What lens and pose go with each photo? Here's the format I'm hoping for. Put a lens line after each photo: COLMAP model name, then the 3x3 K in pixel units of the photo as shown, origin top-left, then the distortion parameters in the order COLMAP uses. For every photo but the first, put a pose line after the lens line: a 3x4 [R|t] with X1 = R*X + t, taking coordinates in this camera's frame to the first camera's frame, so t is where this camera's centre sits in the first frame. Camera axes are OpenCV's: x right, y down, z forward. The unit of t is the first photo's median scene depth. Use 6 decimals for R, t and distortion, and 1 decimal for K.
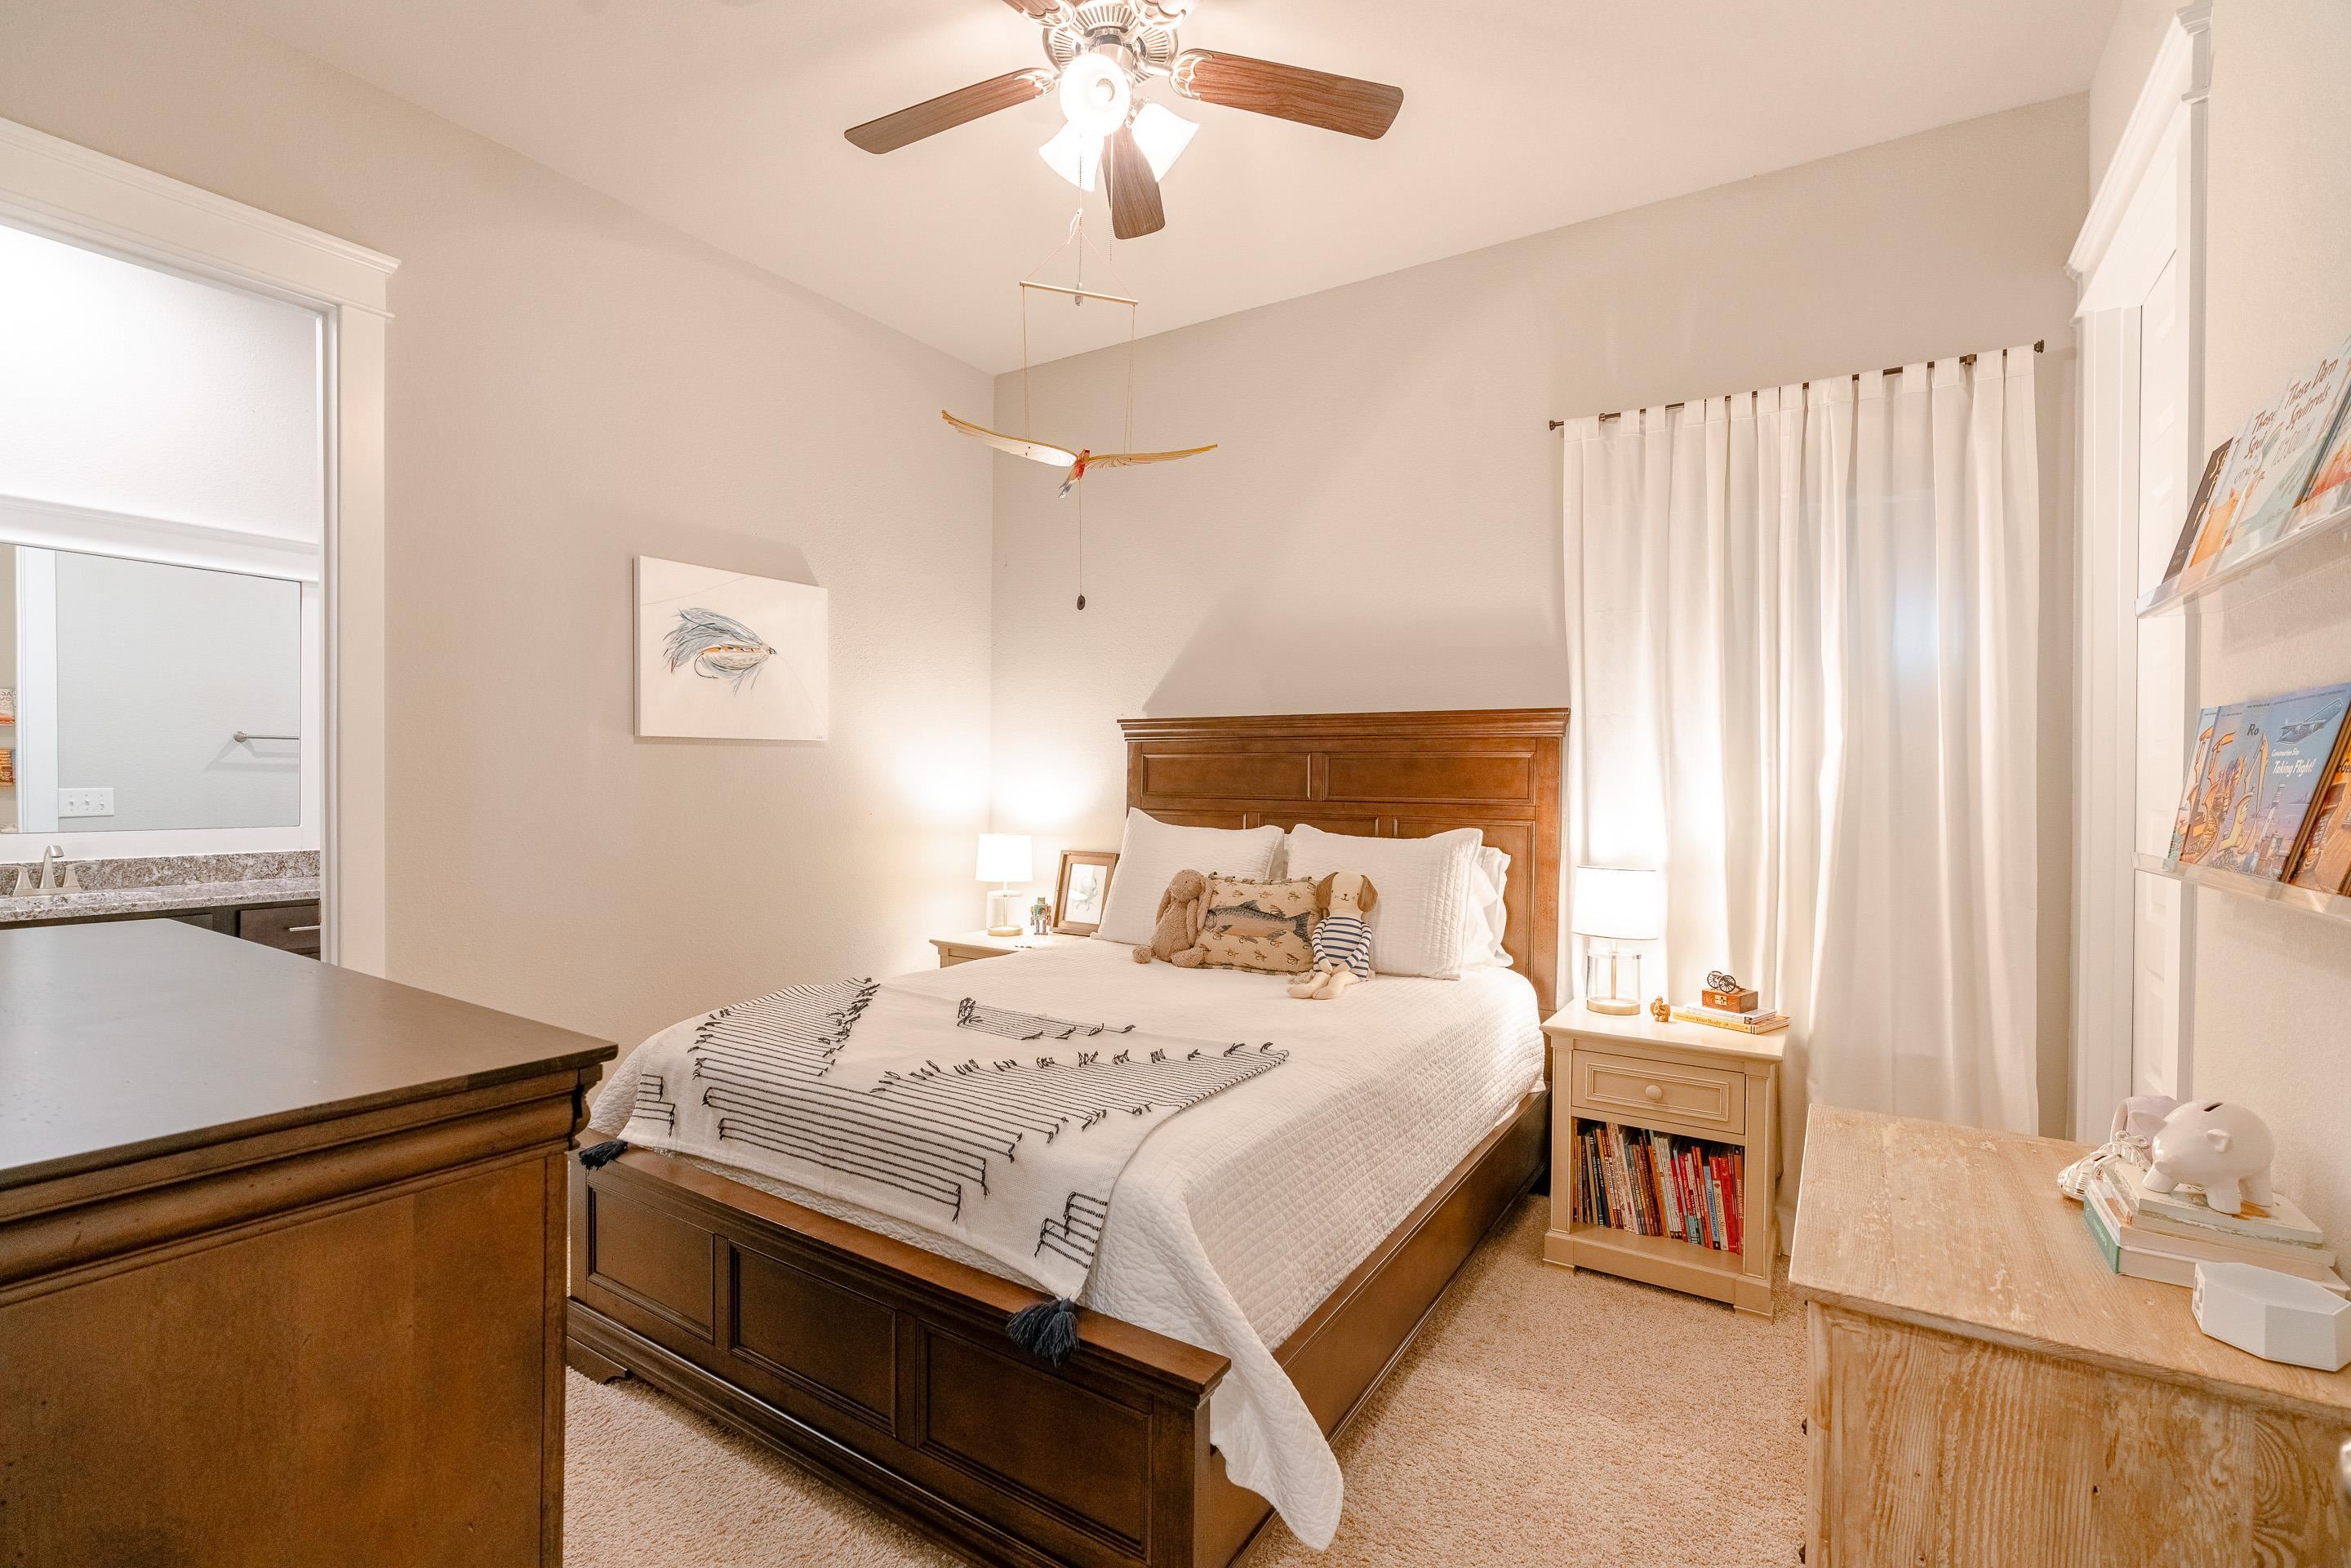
lens RADIAL K [[1053.4, 0, 1183.6], [0, 1053.4, 788.8], [0, 0, 1]] dist [-0.010153, 0.003804]
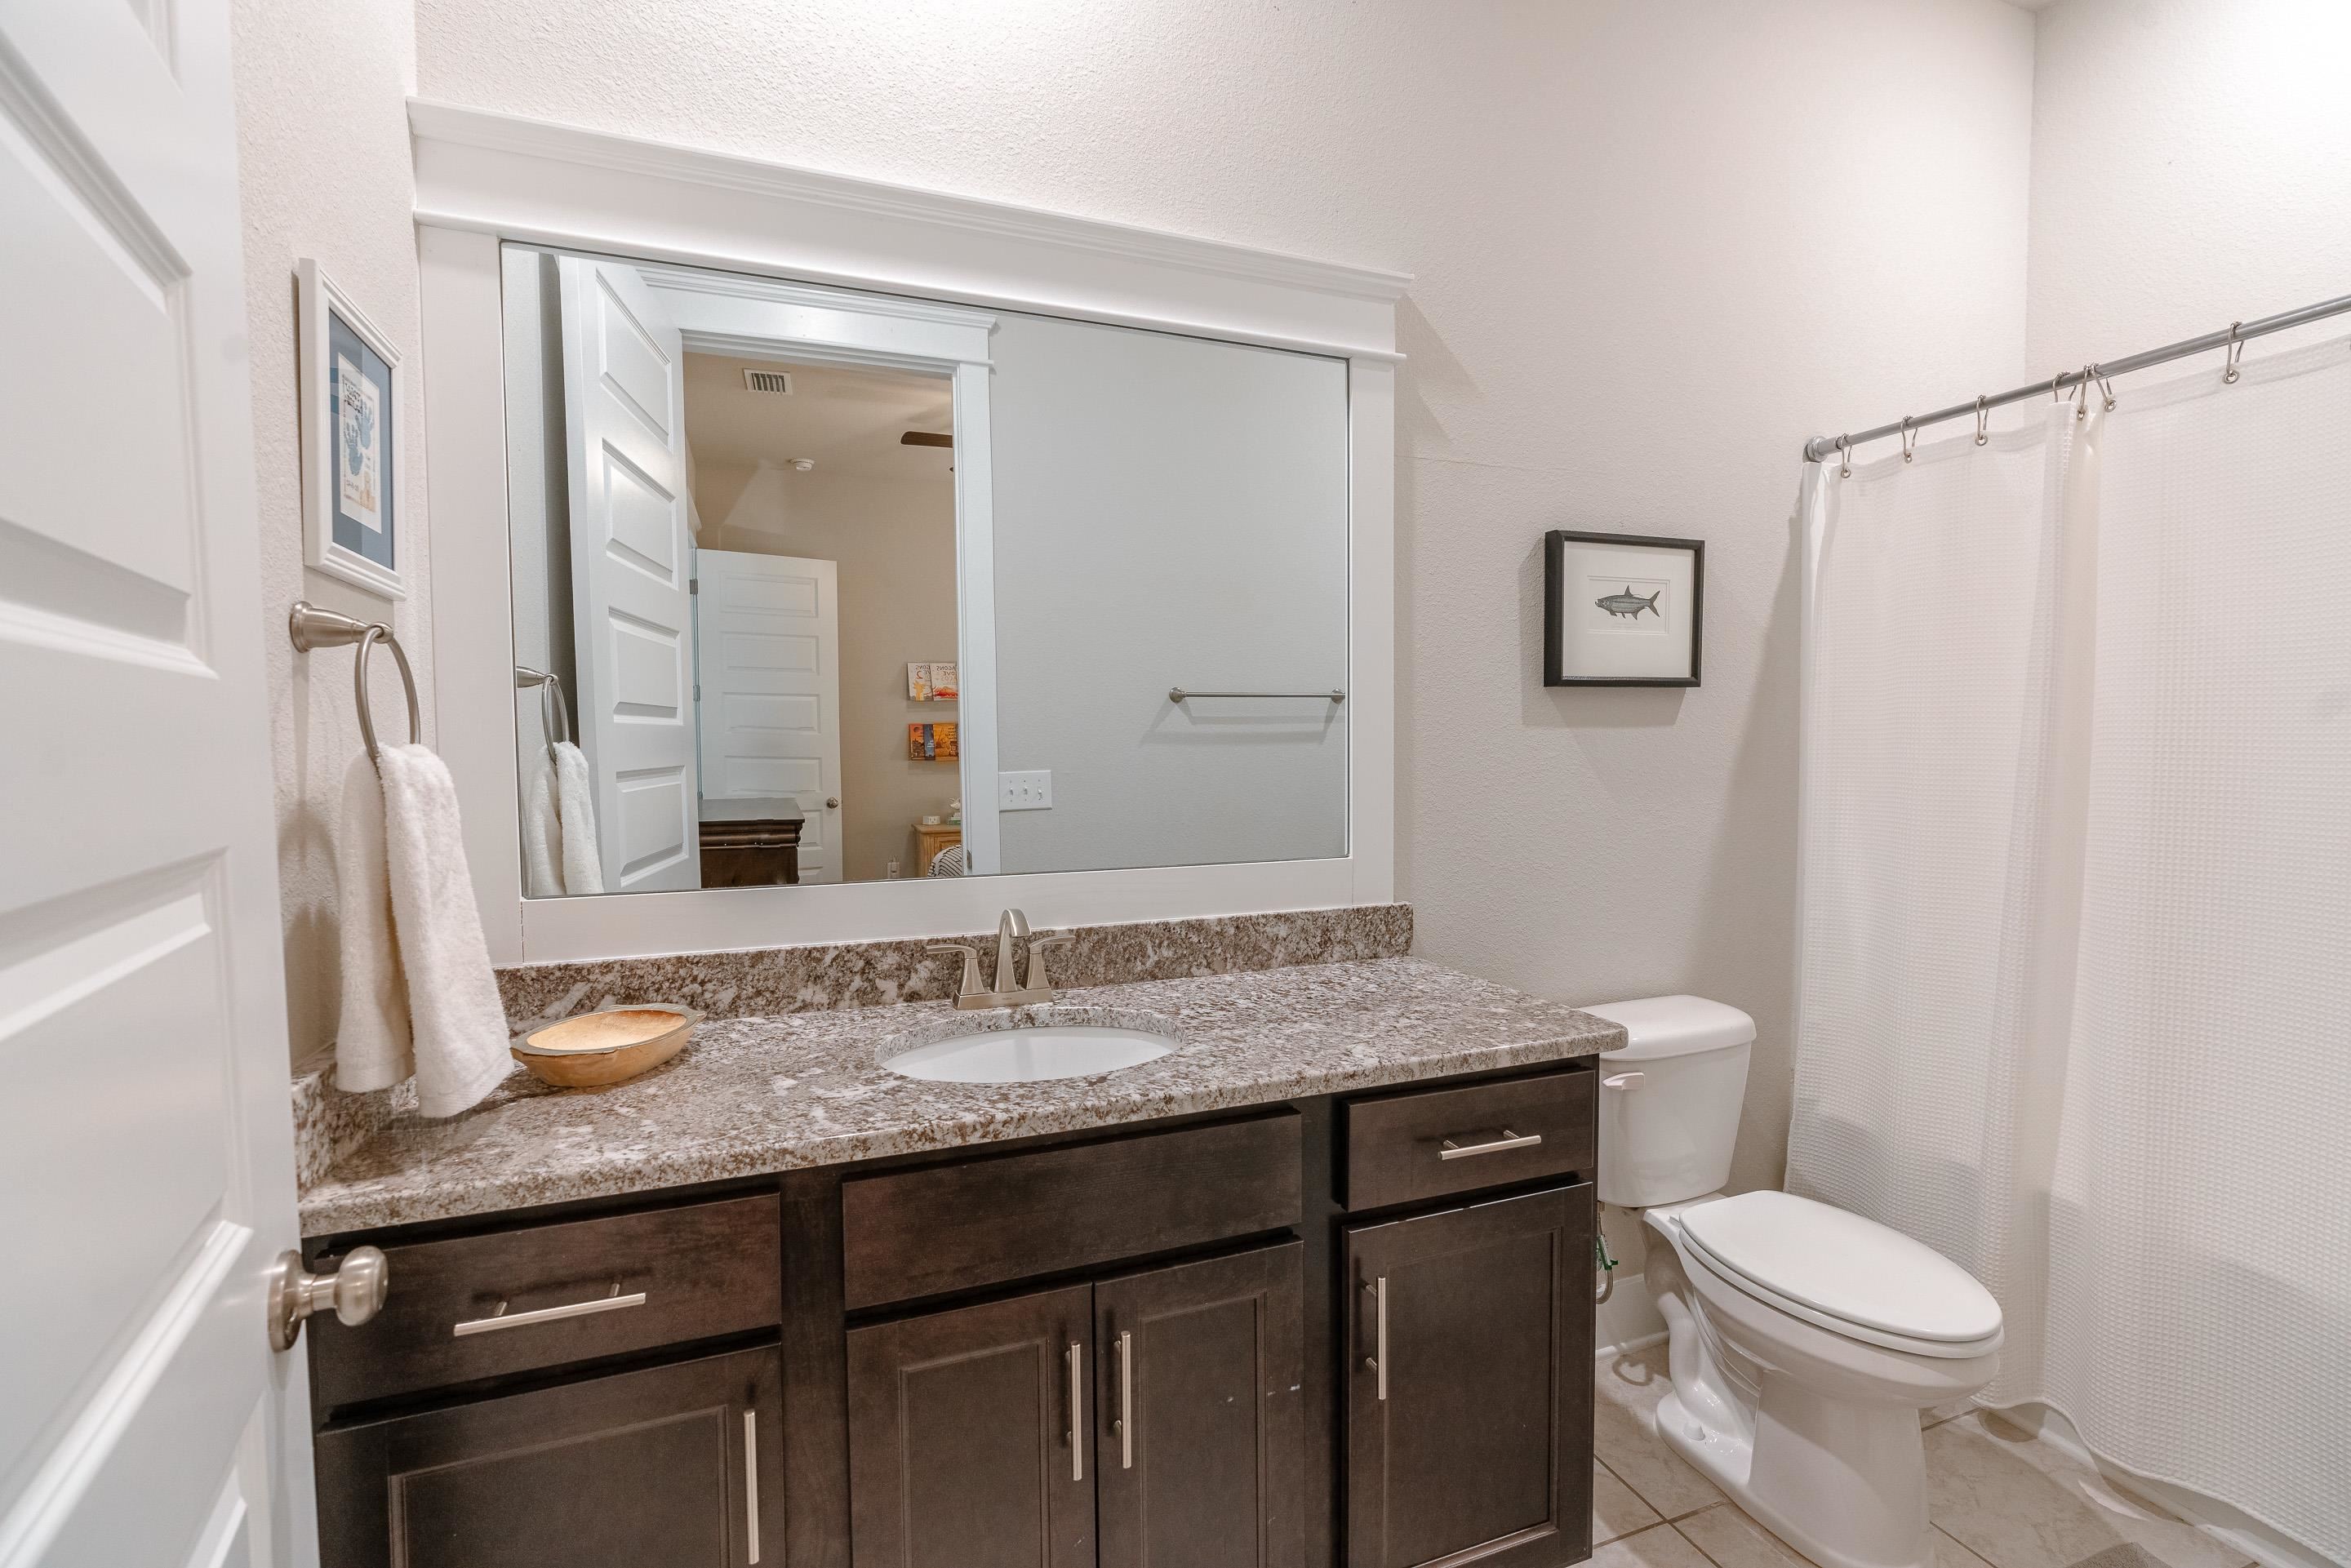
lens RADIAL K [[1053.4, 0, 1173.2], [0, 1053.4, 776.2], [0, 0, 1]] dist [-0.010153, 0.003804]
pose [[0.802026, 0.005089, -0.597268, -0.654453], [0.012298, 0.999611, 0.025031, -0.017743], [0.597163, -0.027420, 0.801651, 0.587039]]
